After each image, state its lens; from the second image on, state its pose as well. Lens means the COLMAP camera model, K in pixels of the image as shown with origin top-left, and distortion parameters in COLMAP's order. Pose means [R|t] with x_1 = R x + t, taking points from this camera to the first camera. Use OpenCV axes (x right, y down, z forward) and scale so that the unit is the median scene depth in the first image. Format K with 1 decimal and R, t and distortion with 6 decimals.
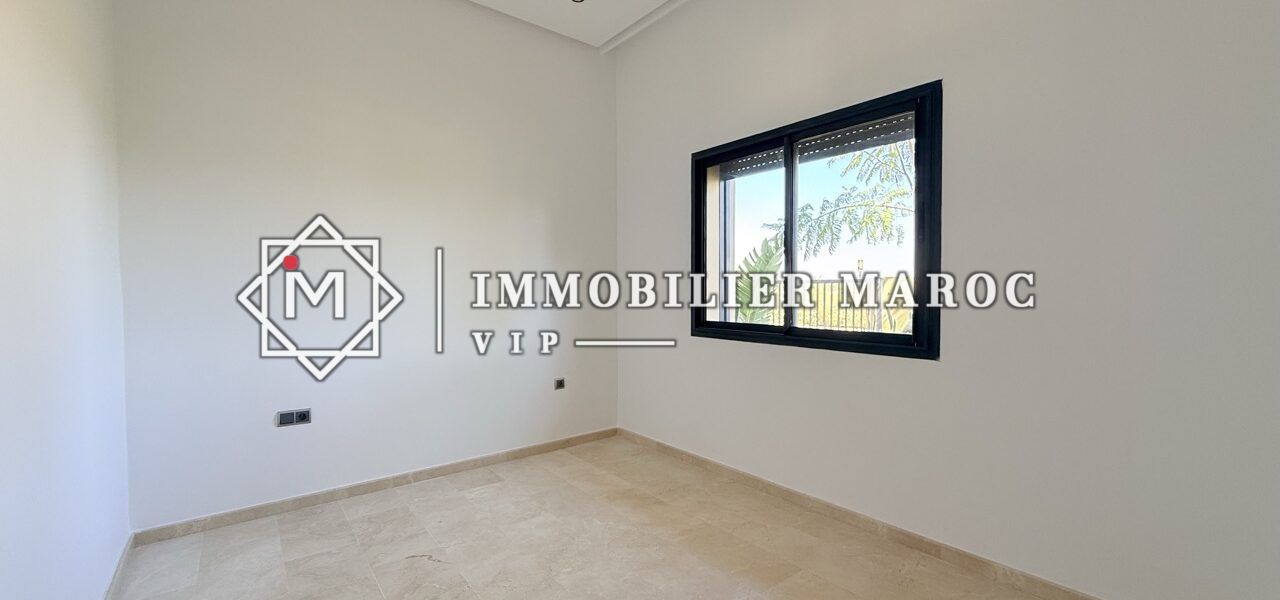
lens RADIAL K [[512.1, 0, 636.0], [0, 512.1, 300.8], [0, 0, 1]] dist [-0.000028, 0.000414]
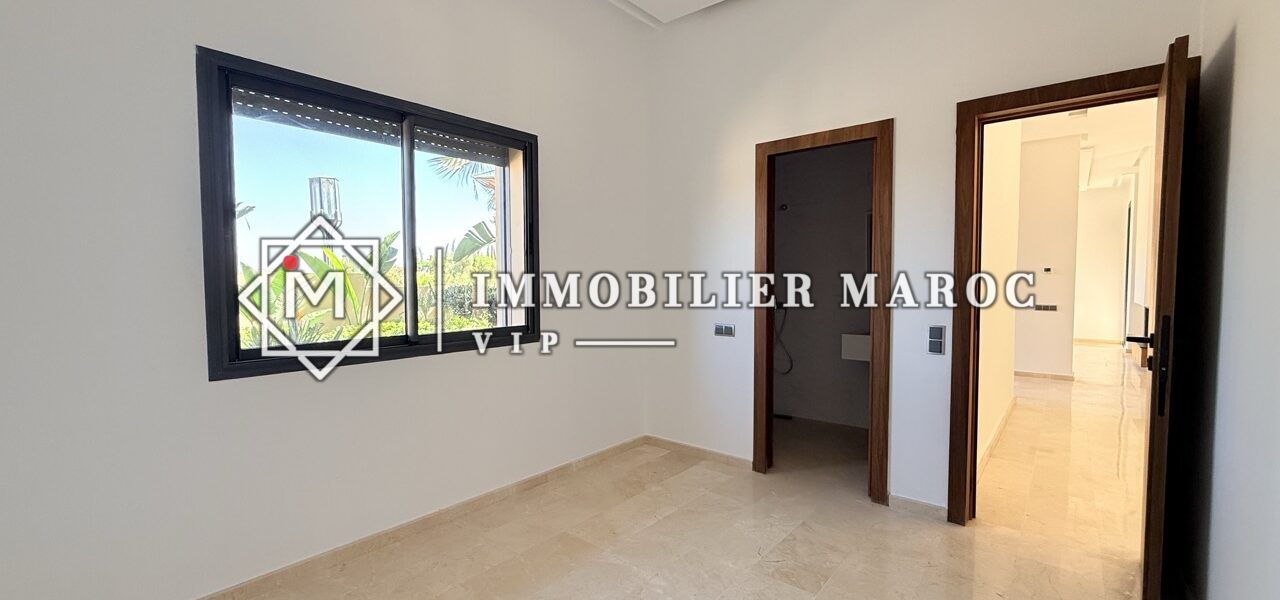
lens RADIAL K [[512.1, 0, 636.0], [0, 512.1, 300.8], [0, 0, 1]] dist [-0.000028, 0.000414]
pose [[-0.198289, -0.030513, 0.979668, -0.705529], [0.034662, 0.998672, 0.038121, -0.029511], [-0.979530, 0.041517, -0.196968, 0.896588]]
